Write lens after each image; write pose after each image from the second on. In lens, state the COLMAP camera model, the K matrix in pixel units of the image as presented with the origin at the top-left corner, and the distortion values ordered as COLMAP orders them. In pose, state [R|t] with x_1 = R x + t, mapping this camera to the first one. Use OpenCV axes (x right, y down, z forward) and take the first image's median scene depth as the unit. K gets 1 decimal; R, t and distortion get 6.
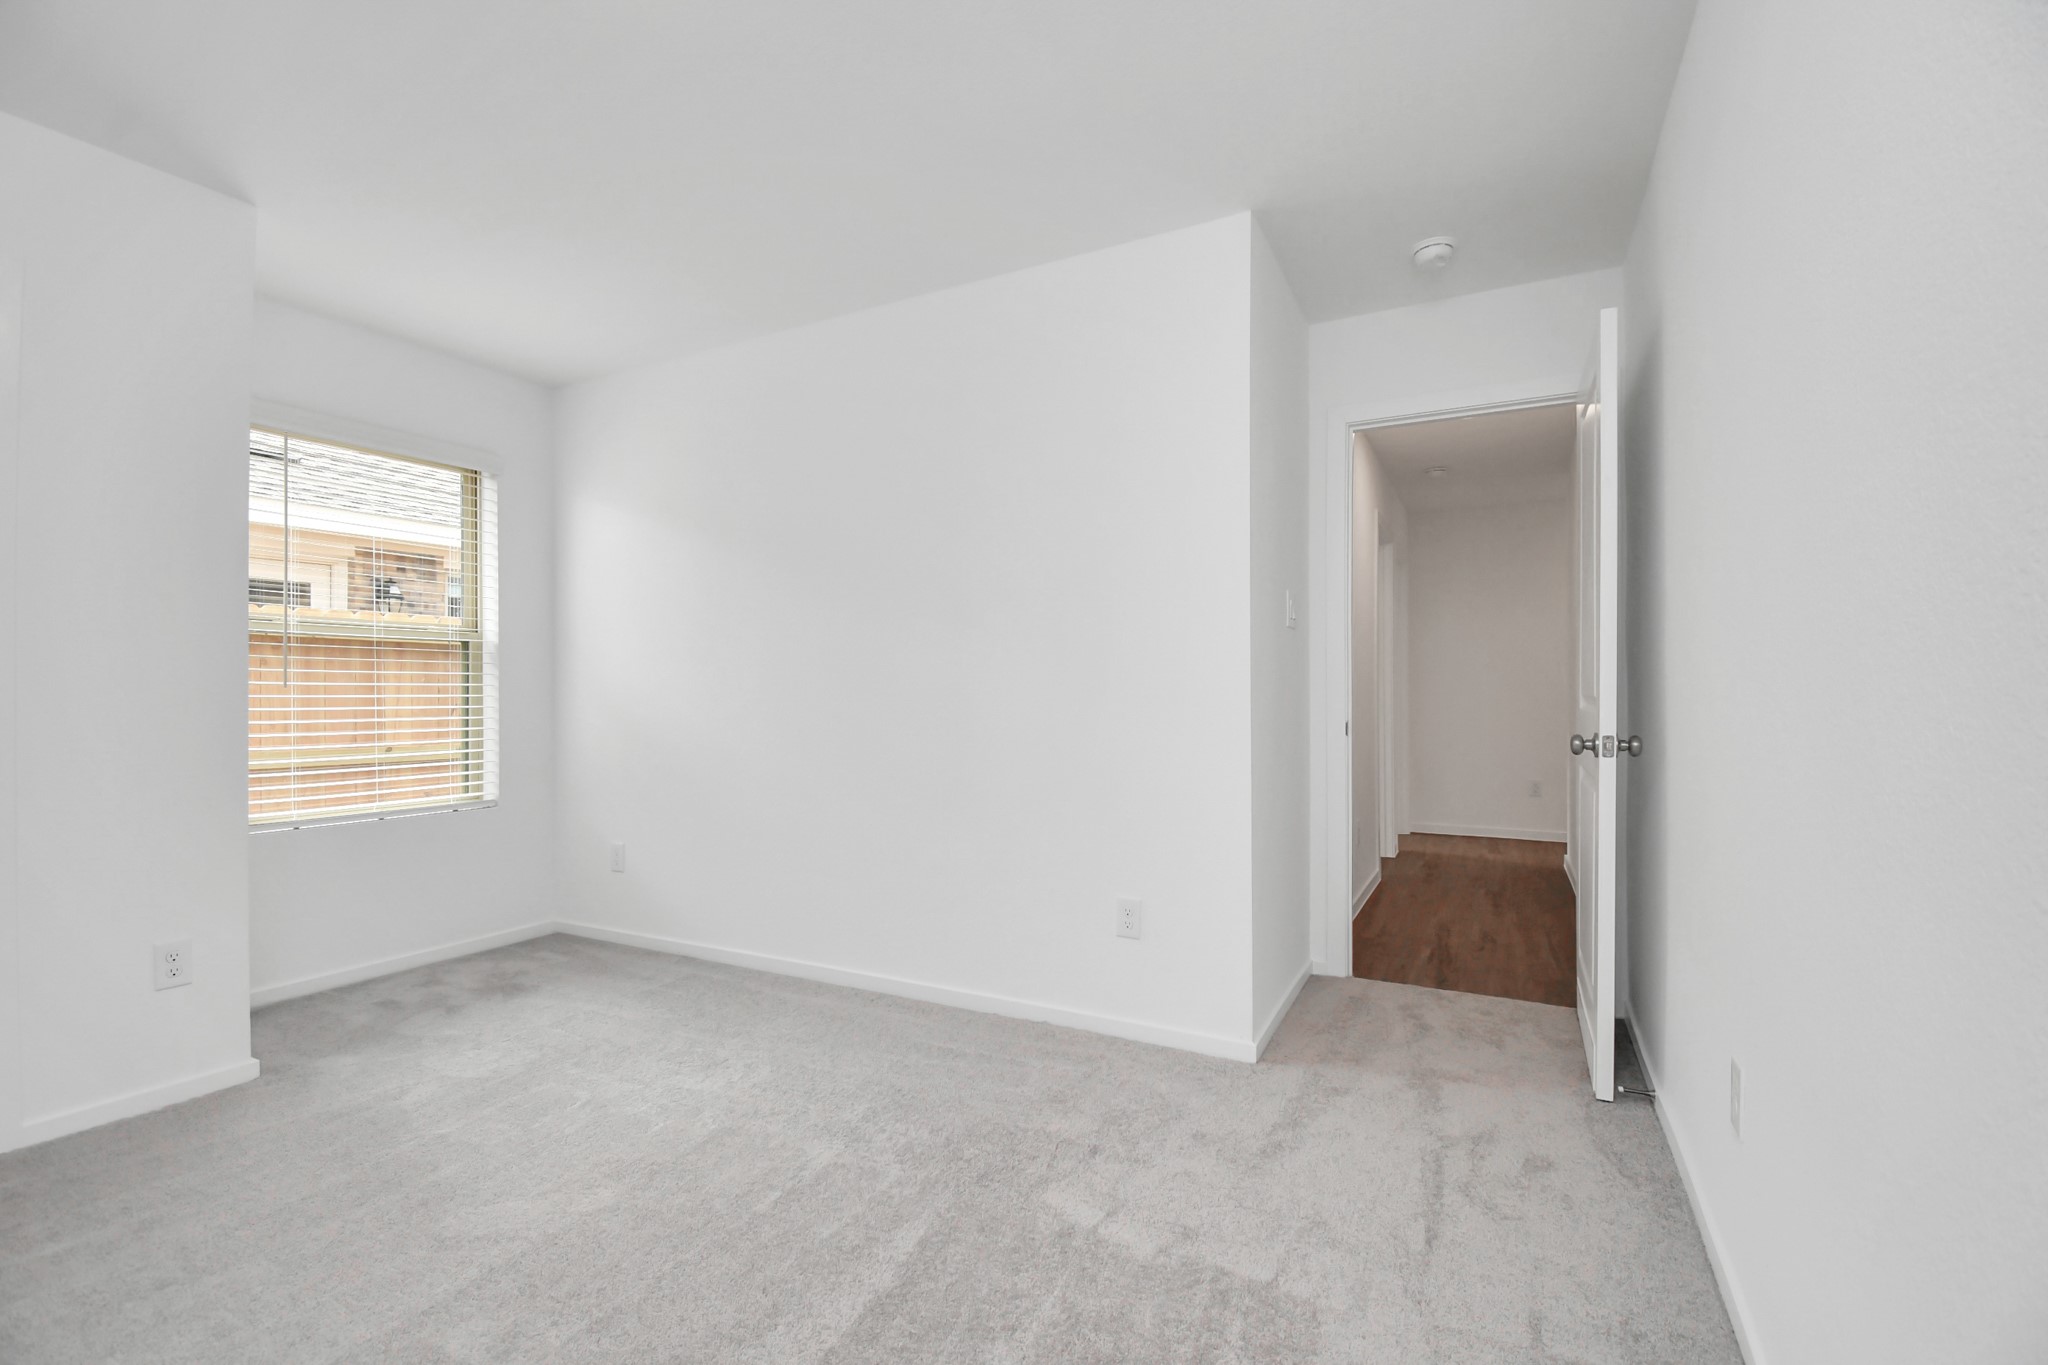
lens RADIAL K [[923.4, 0, 1023.4], [0, 923.4, 699.4], [0, 0, 1]] dist [0.030894, -0.029498]
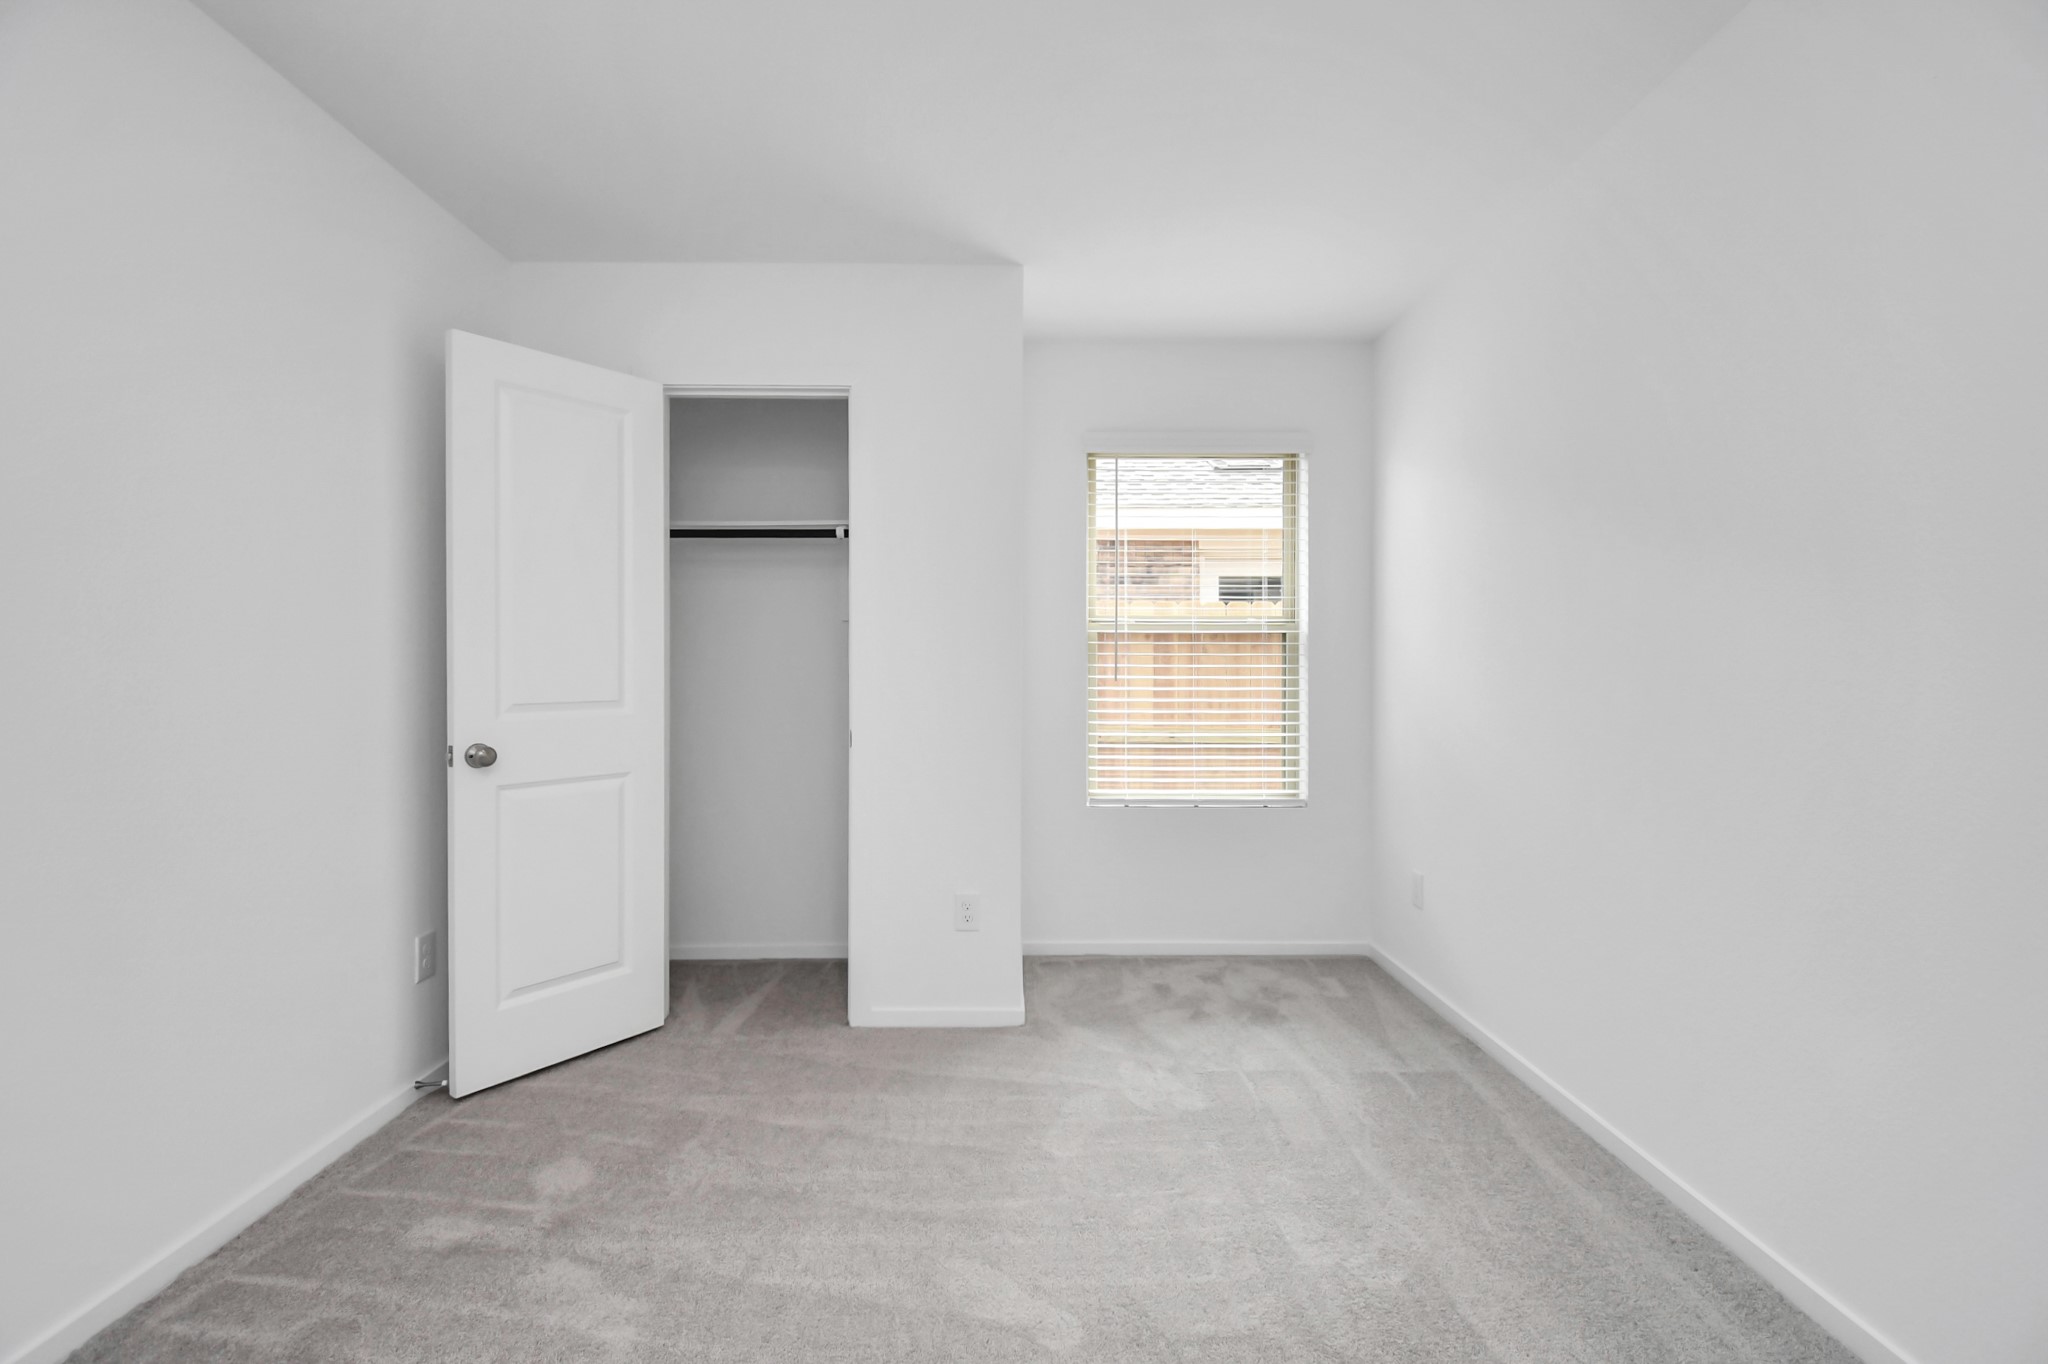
lens RADIAL K [[936.3, 0, 1013.6], [0, 936.3, 675.7], [0, 0, 1]] dist [0.003292, -0.000191]
pose [[0.481765, 0.019275, -0.876088, 0.133333], [-0.012748, 0.999806, 0.014986, -0.032353], [0.876208, 0.003949, 0.481918, 0.321332]]
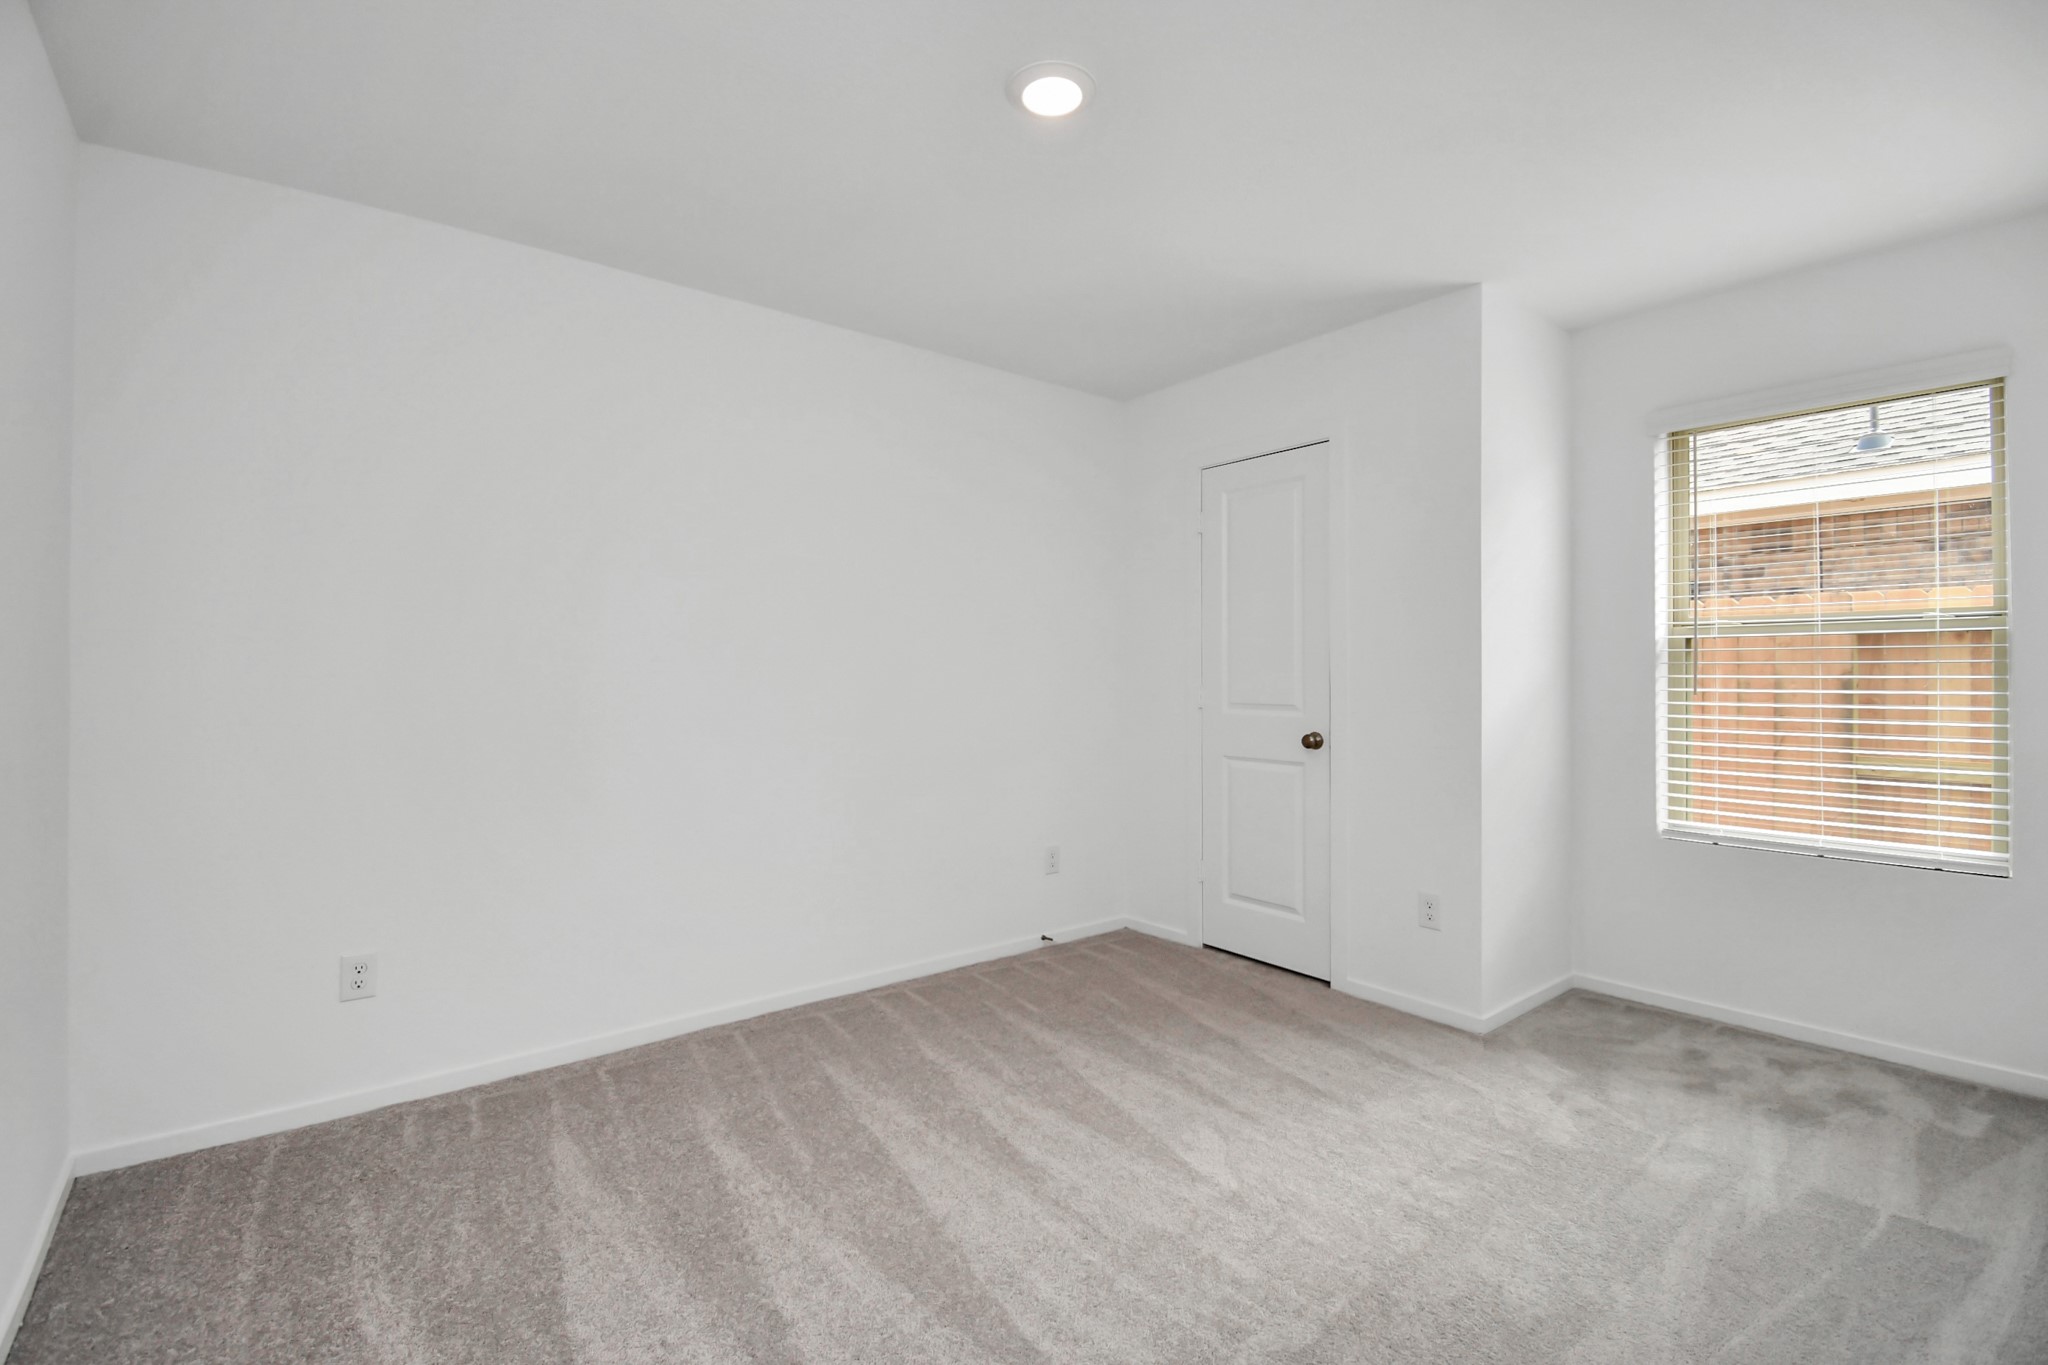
lens RADIAL K [[923.4, 0, 1023.4], [0, 923.4, 699.4], [0, 0, 1]] dist [0.030894, -0.029498]
pose [[-0.386117, 0.033324, -0.921848, 0.340525], [-0.004837, 0.999260, 0.038148, -0.038468], [0.922437, 0.019189, -0.385670, 0.682837]]
